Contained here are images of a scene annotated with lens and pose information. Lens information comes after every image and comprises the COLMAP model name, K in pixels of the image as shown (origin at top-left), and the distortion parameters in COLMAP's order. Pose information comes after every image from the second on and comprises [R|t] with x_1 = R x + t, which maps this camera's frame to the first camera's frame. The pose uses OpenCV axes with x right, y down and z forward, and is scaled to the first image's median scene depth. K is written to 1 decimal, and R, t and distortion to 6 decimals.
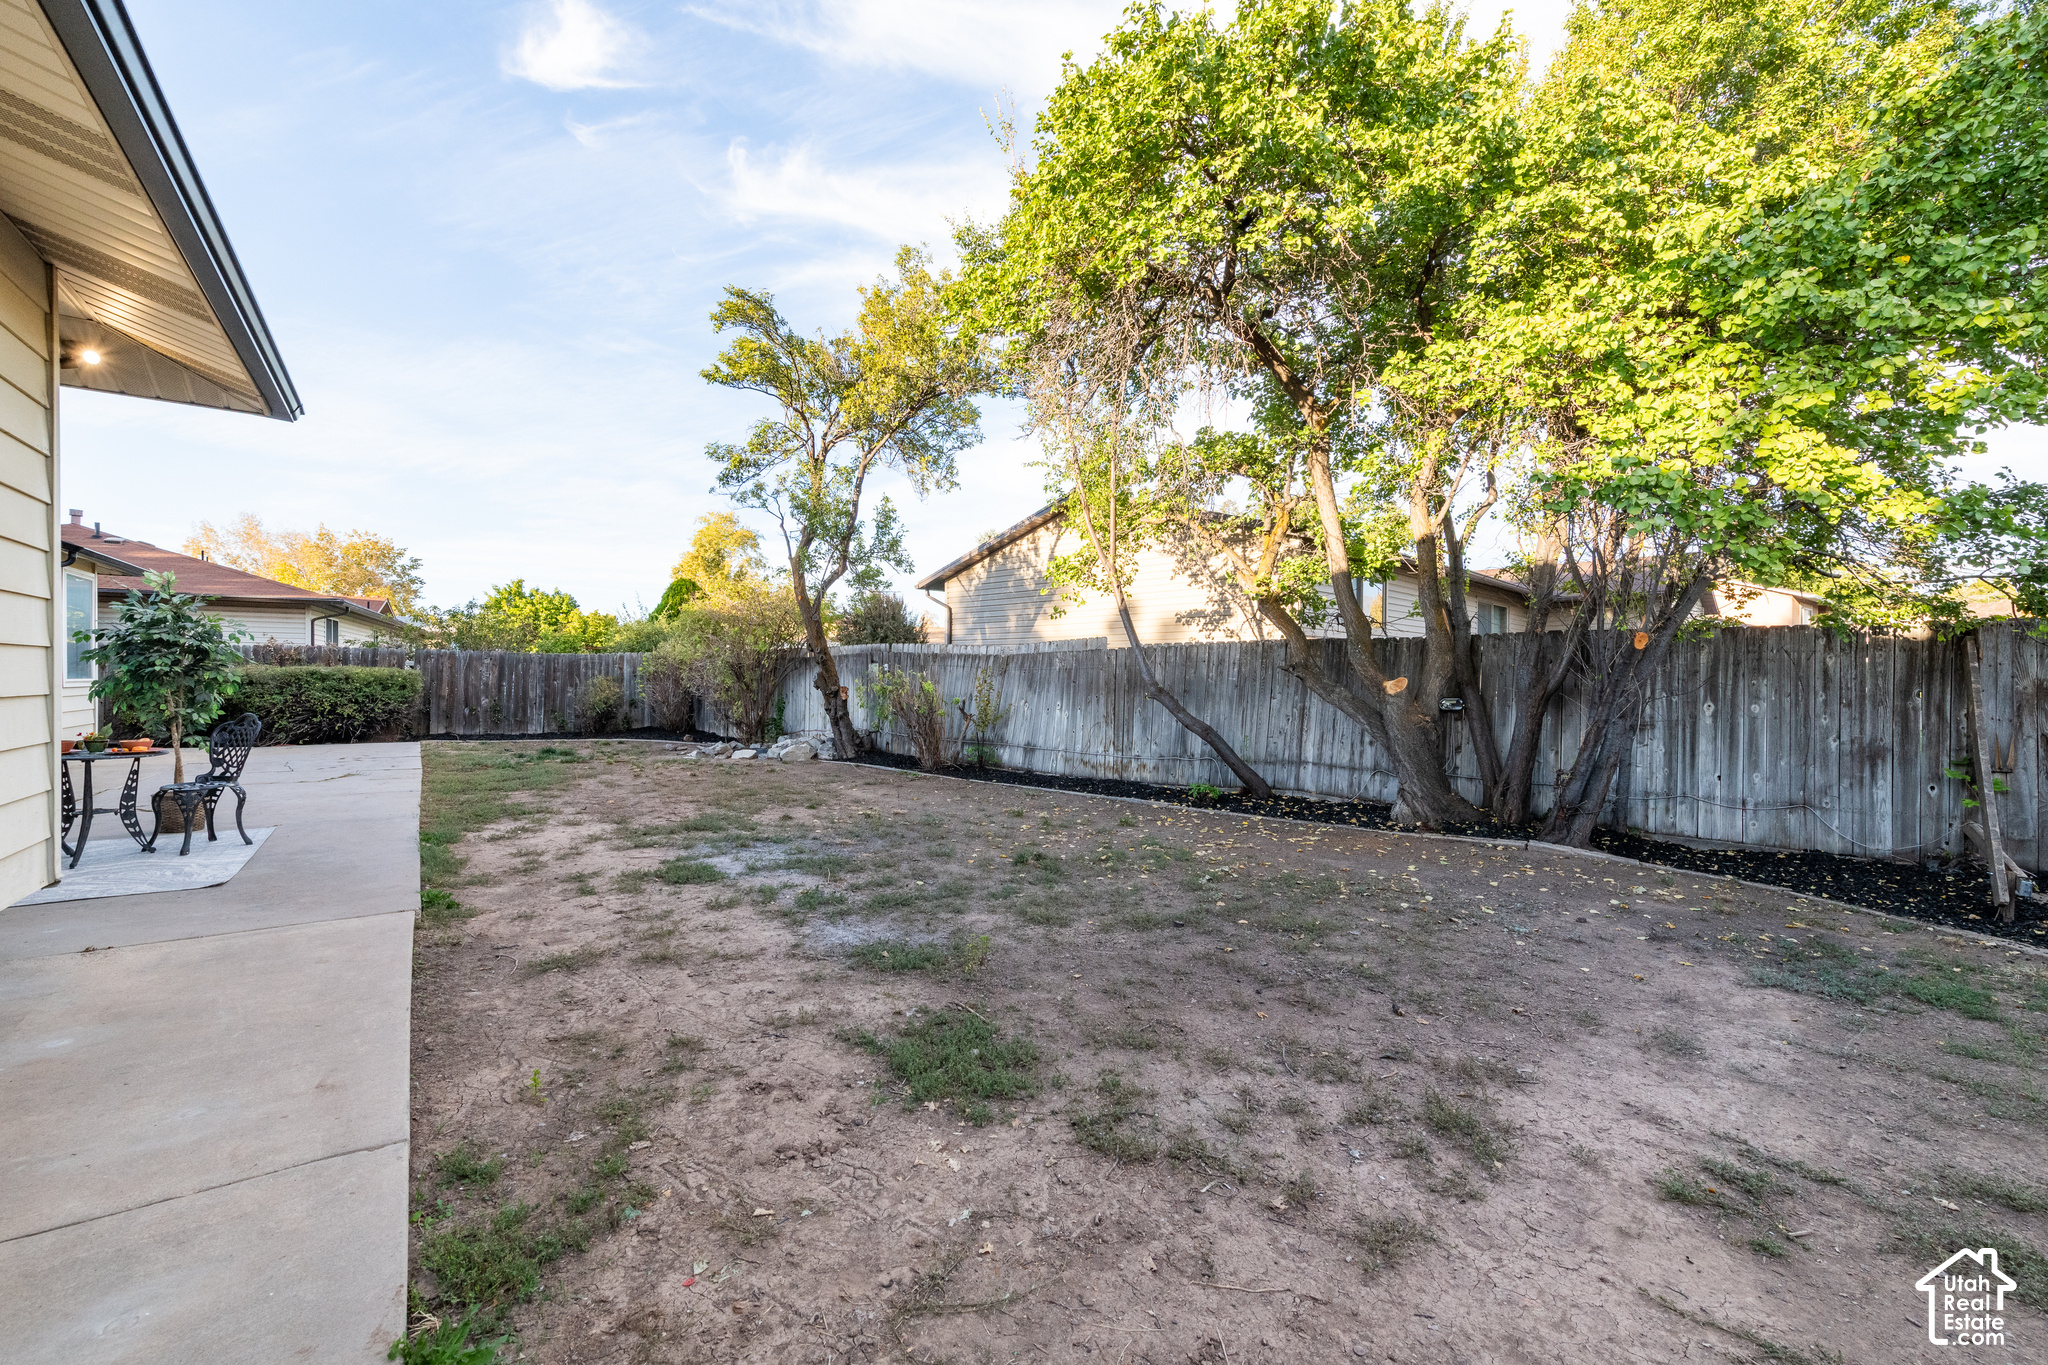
lens RADIAL K [[856.5, 0, 1017.9], [0, 856.5, 694.1], [0, 0, 1]] dist [0.001764, 0.000336]
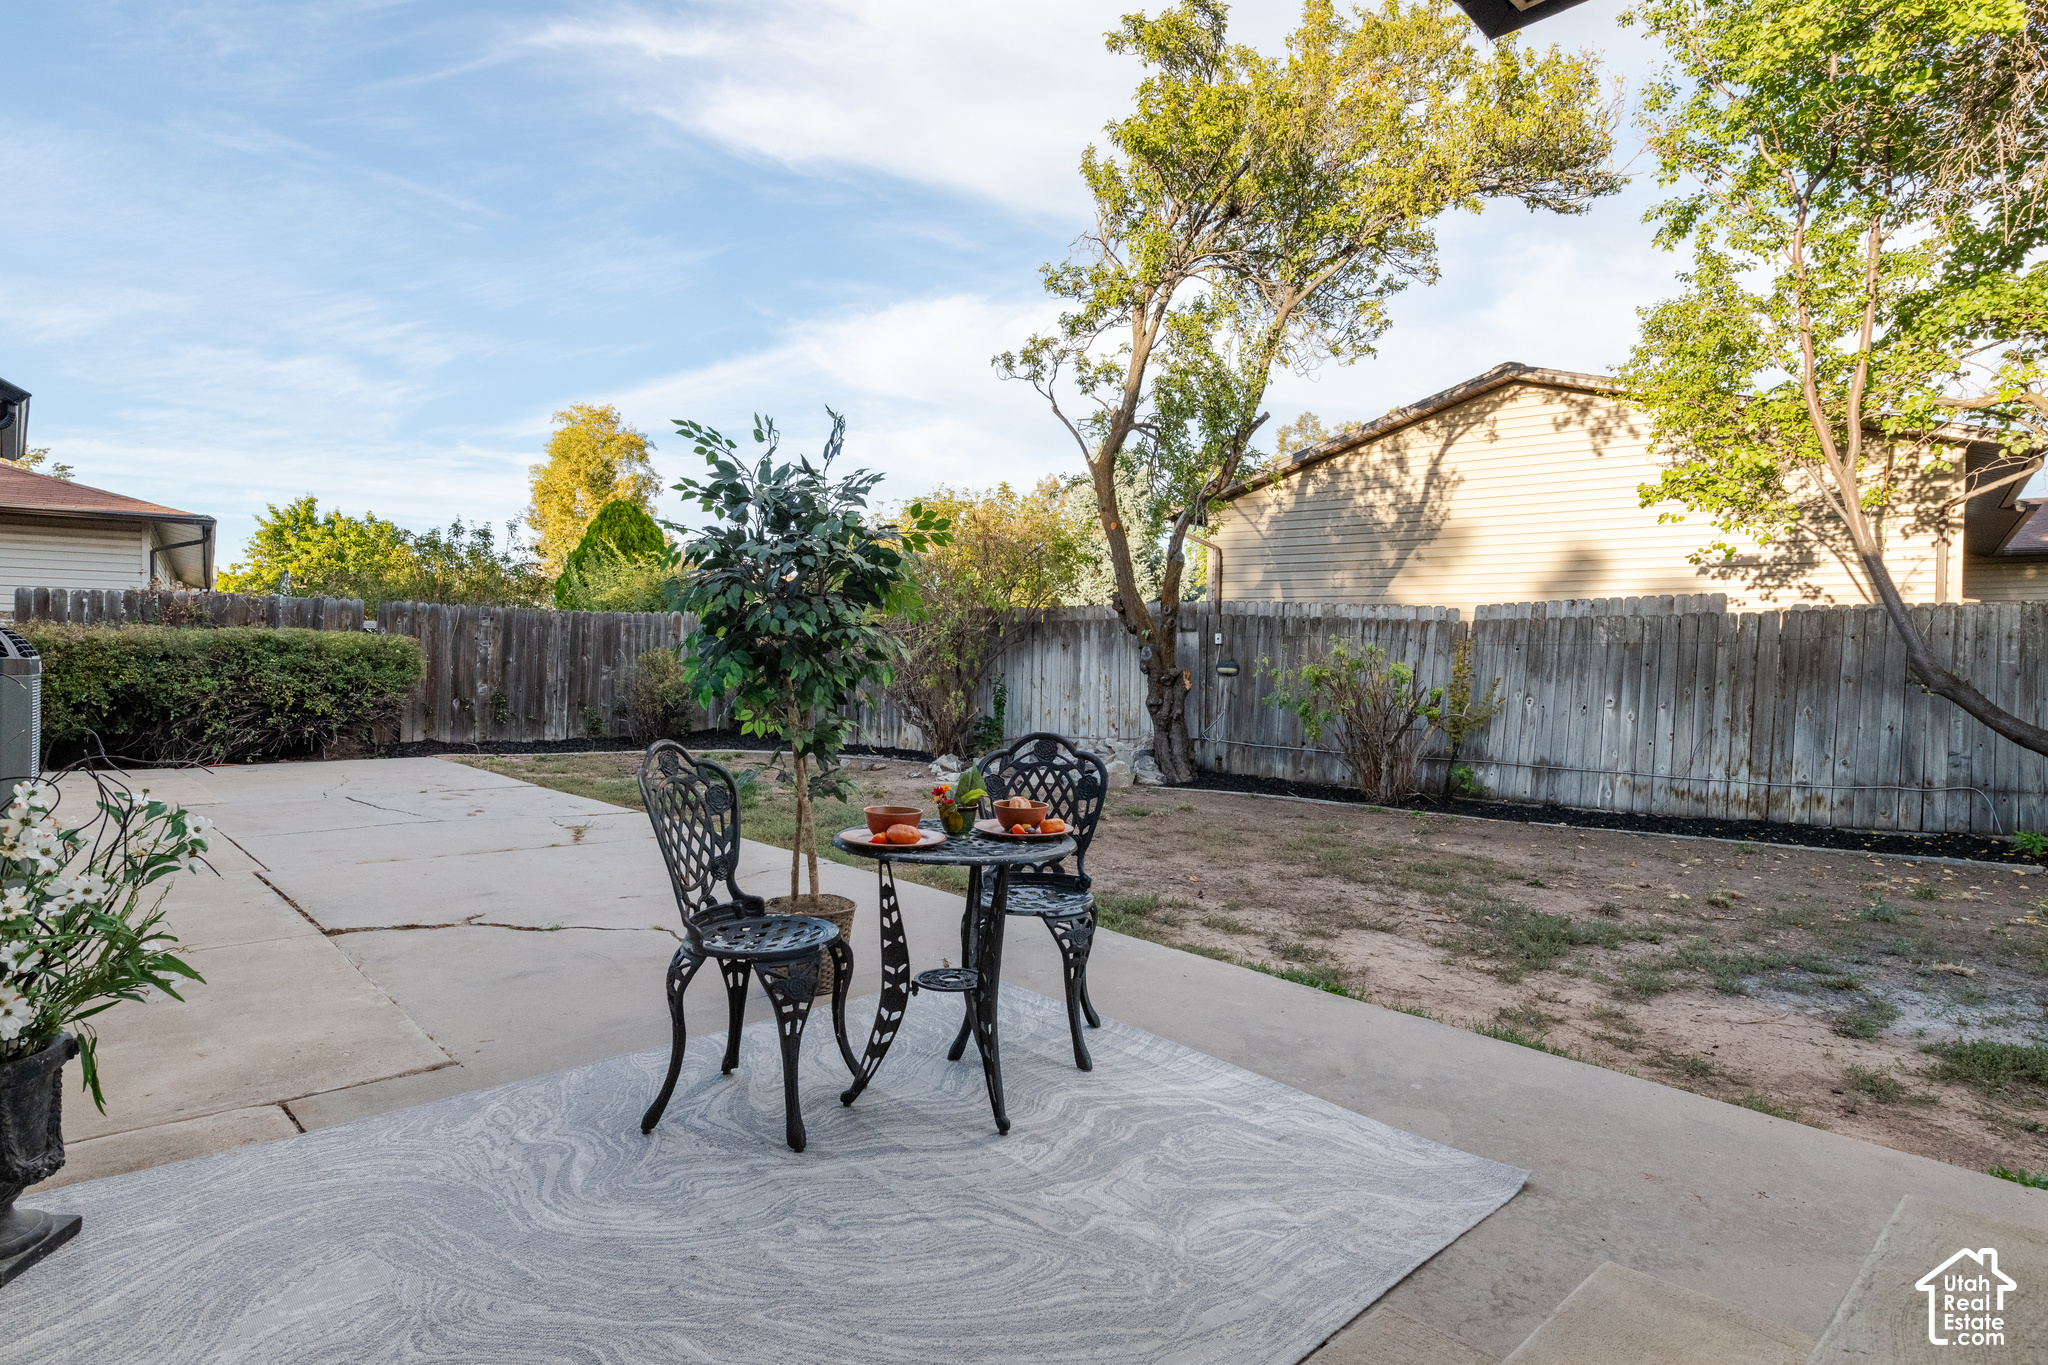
lens RADIAL K [[1160.3, 0, 1037.7], [0, 1160.3, 682.1], [0, 0, 1]] dist [0.009061, -0.003174]
pose [[0.993036, 0.004898, 0.117711, -0.392759], [-0.005467, 0.999975, 0.004510, -0.002414], [-0.117686, -0.005123, 0.993038, 0.160146]]
